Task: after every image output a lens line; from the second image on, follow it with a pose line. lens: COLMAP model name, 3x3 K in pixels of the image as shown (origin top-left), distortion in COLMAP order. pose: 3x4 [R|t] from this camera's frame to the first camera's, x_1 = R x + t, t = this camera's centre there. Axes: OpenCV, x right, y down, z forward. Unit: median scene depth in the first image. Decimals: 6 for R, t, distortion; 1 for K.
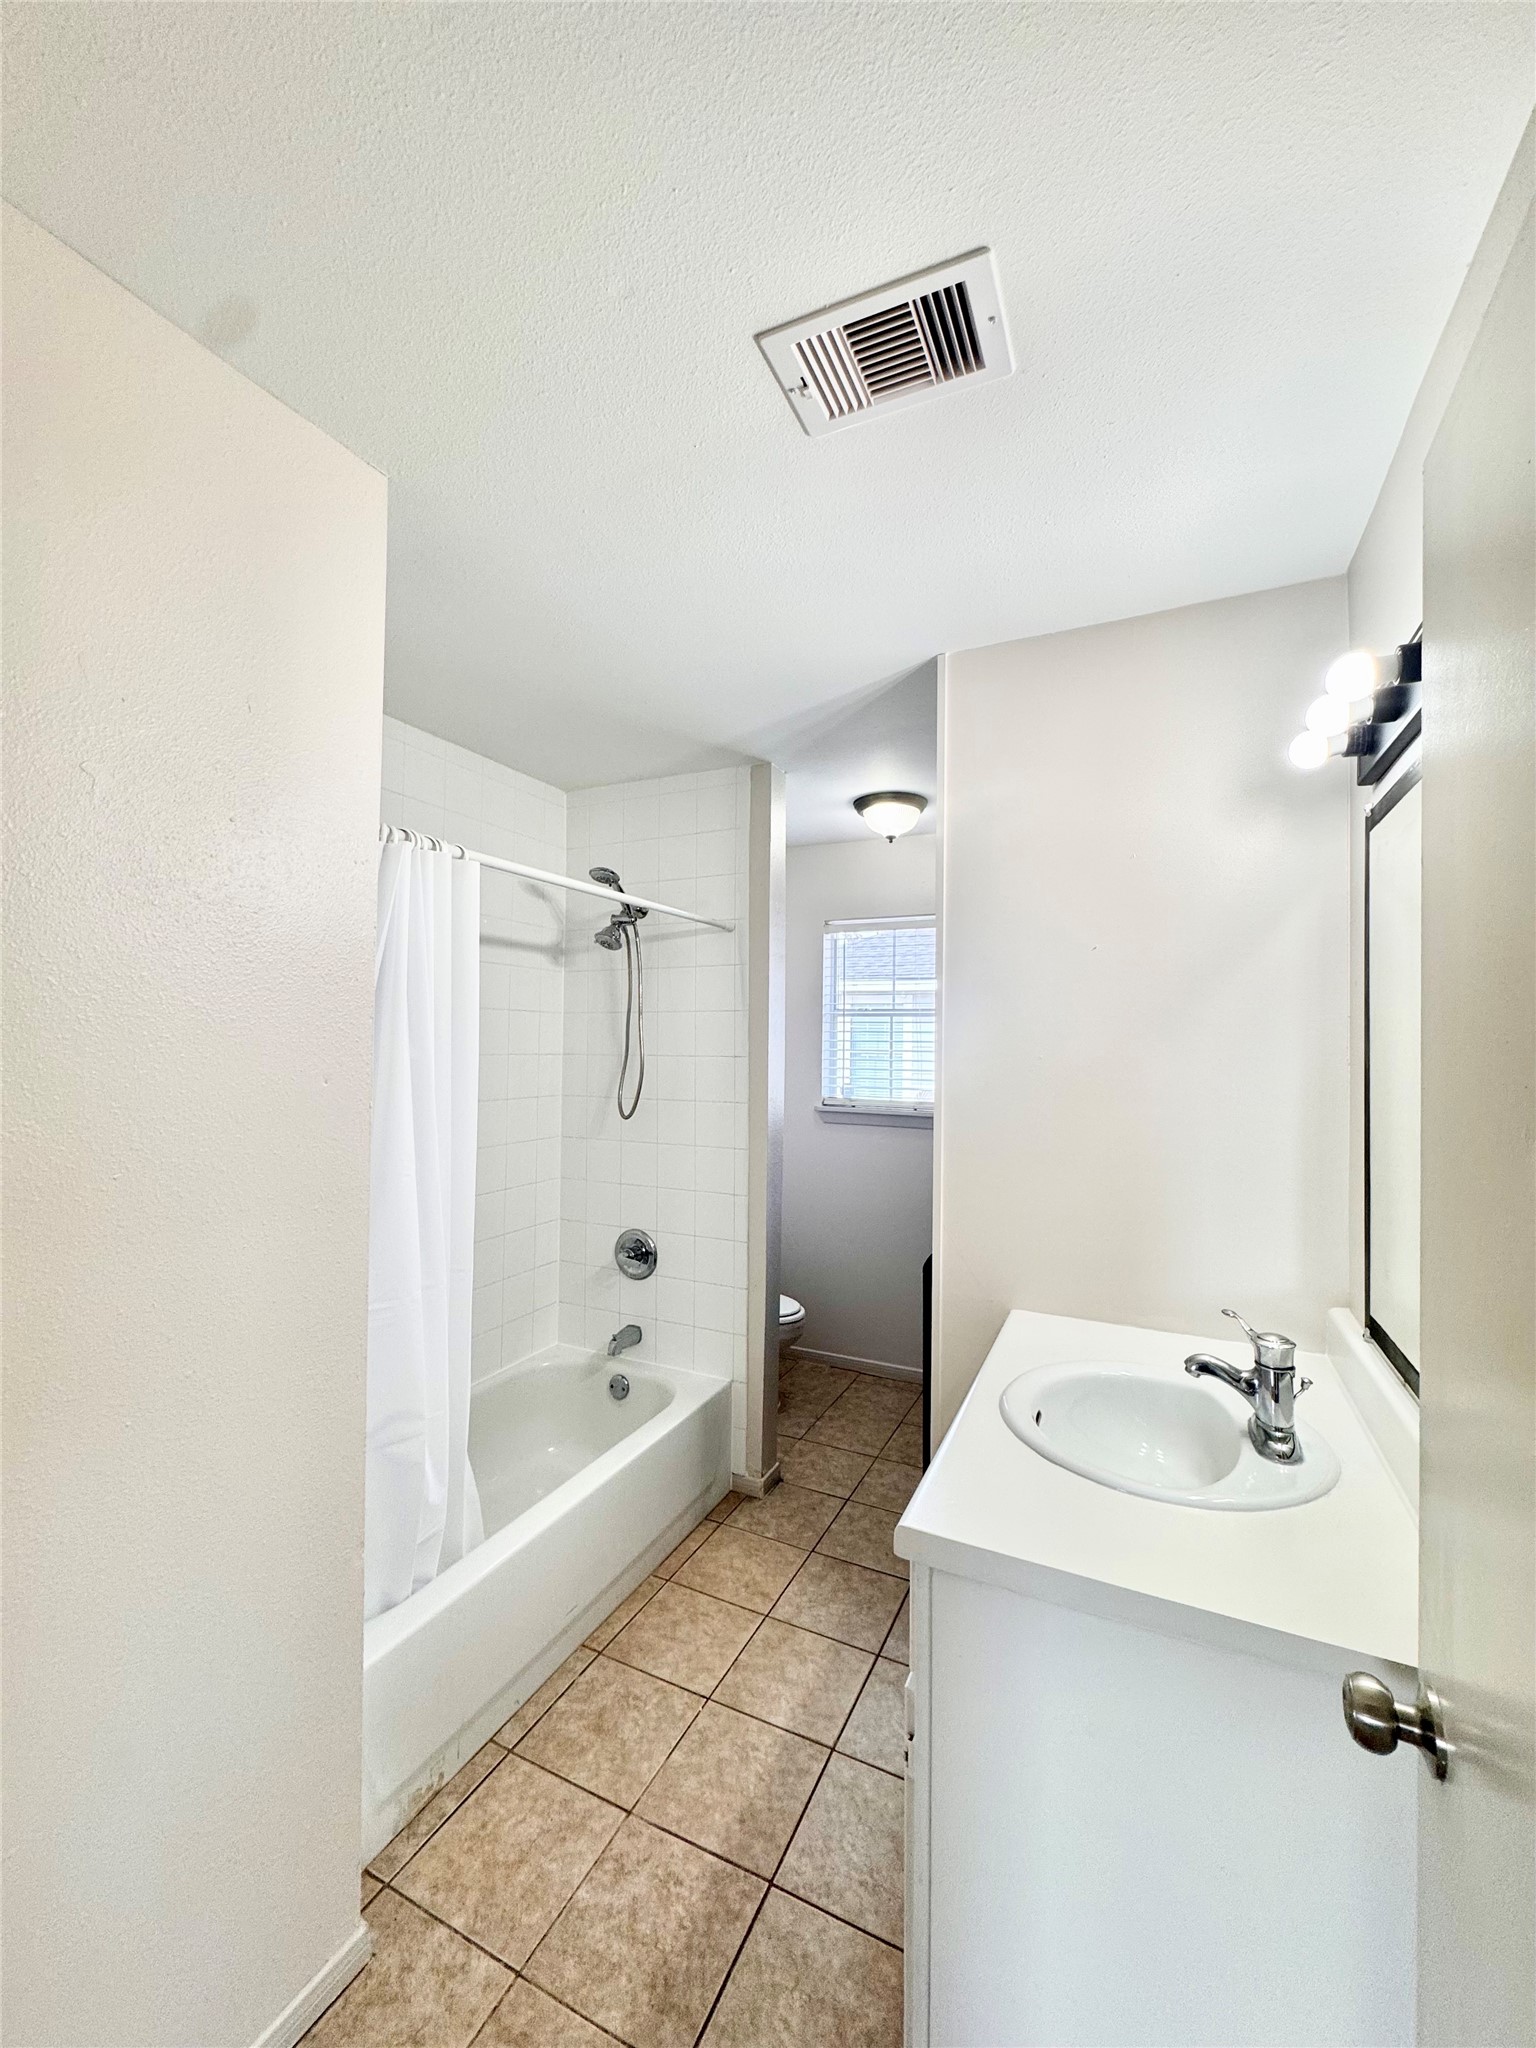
lens RADIAL K [[818.1, 0, 765.4], [0, 818.1, 1032.7], [0, 0, 1]] dist [-0.000273, -0.001158]
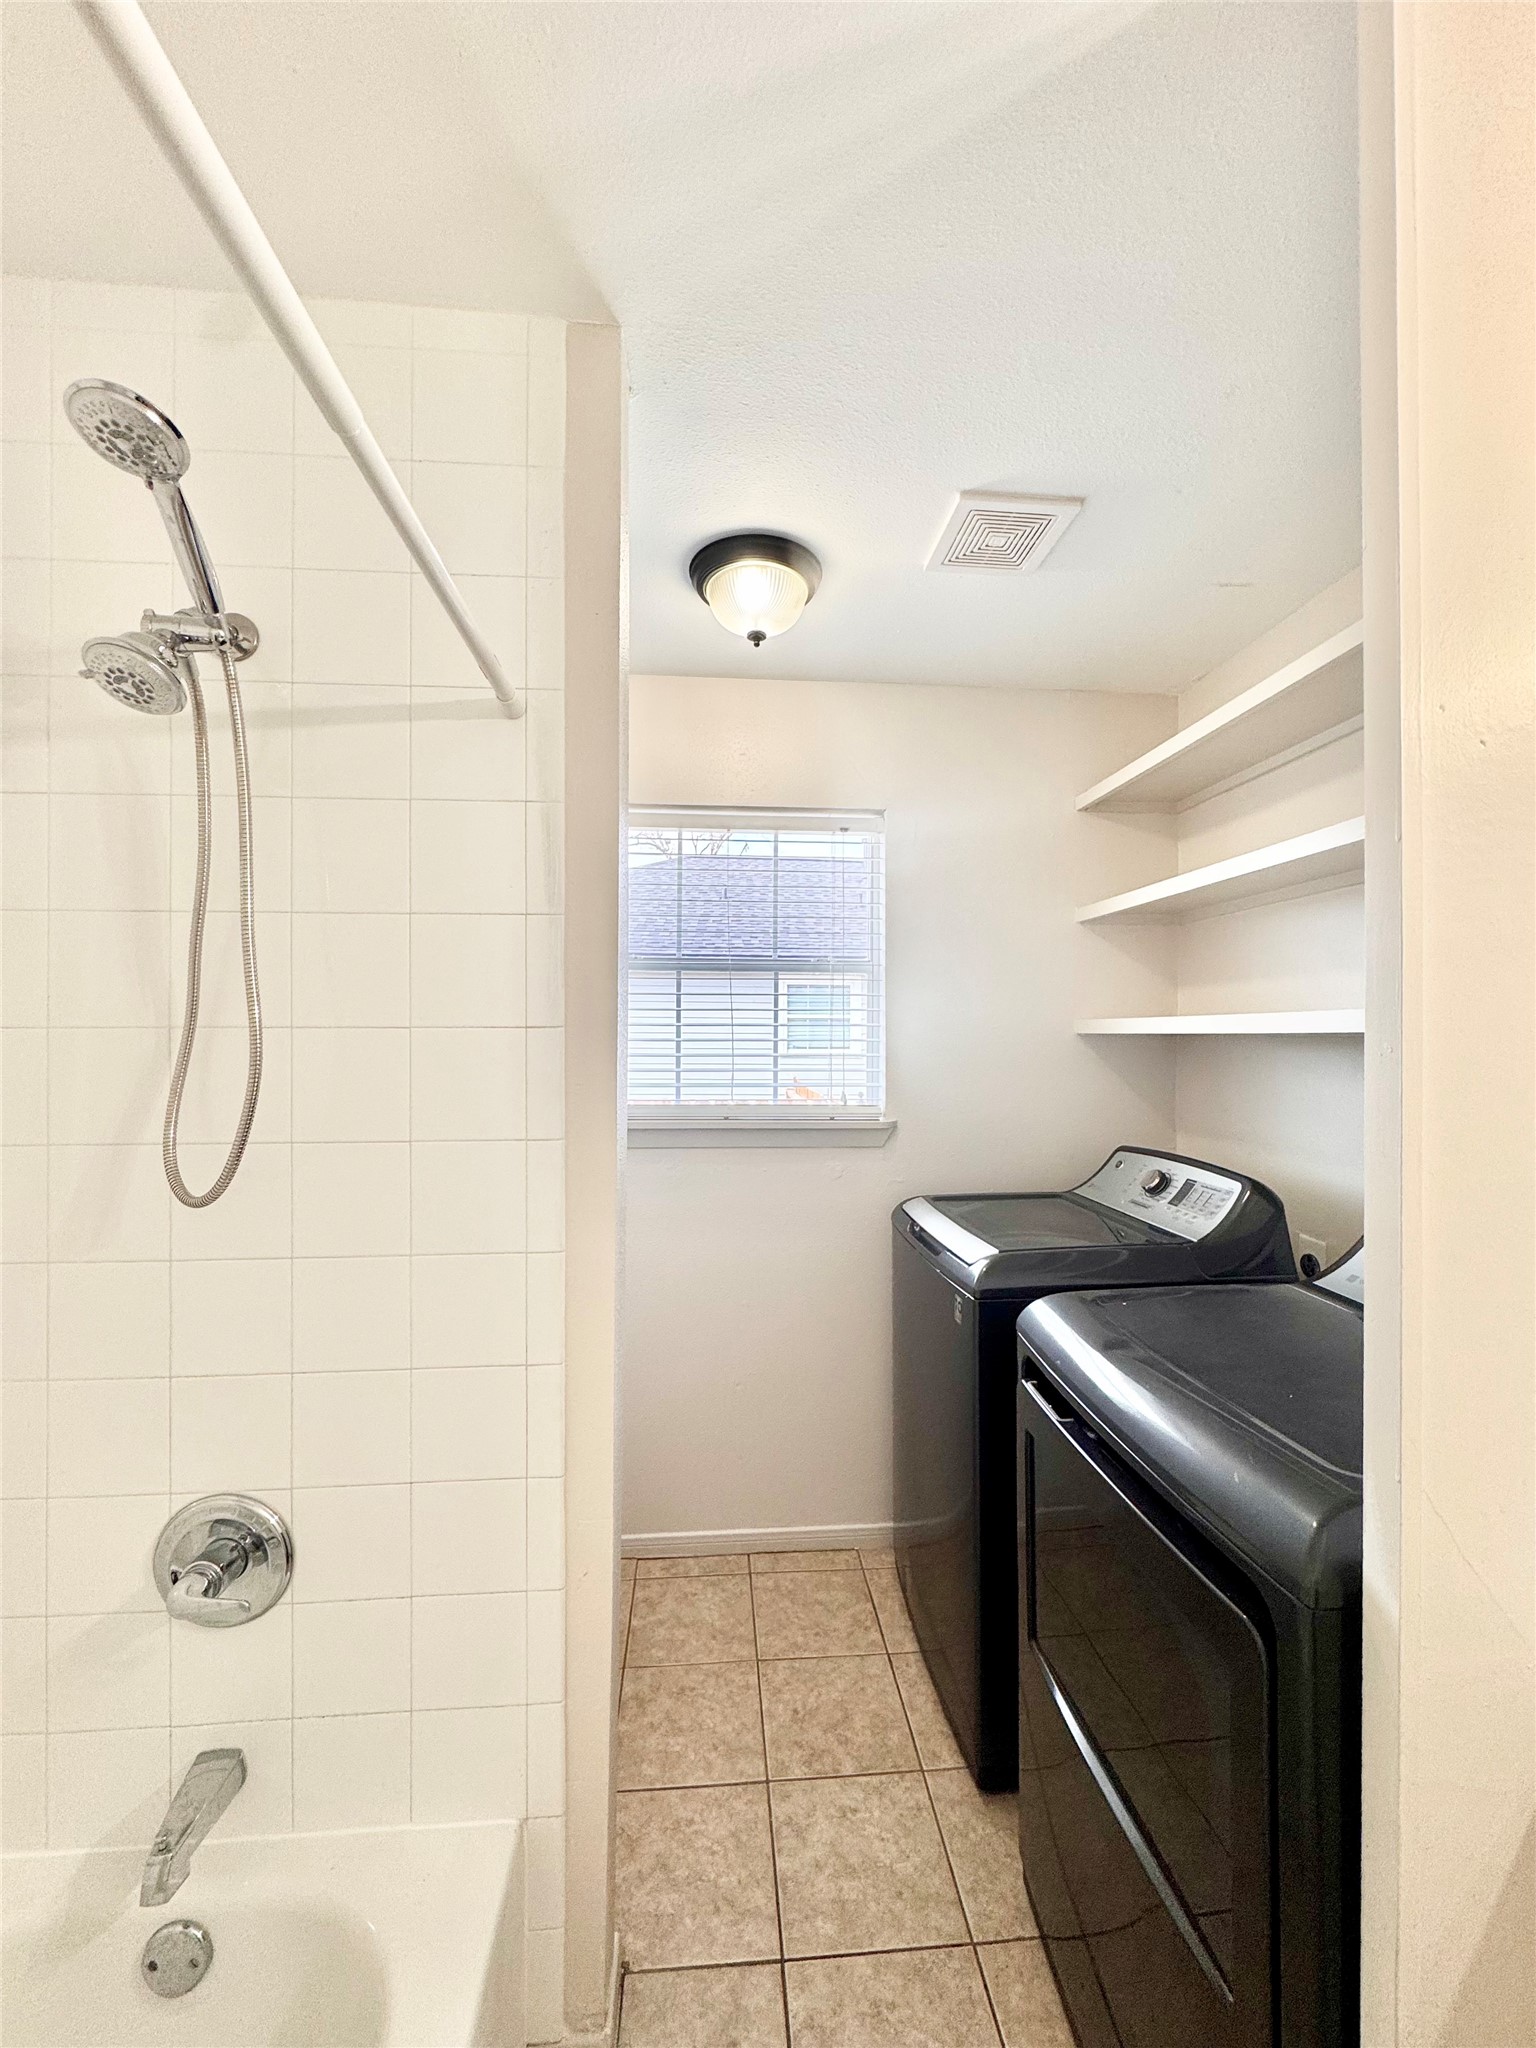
lens RADIAL K [[818.1, 0, 769.3], [0, 818.1, 1026.0], [0, 0, 1]] dist [-0.000273, -0.001158]
pose [[0.863929, -0.004207, 0.503596, -0.132259], [0.001306, 0.999980, 0.006113, 0.025648], [-0.503612, -0.004624, 0.863918, 0.561602]]
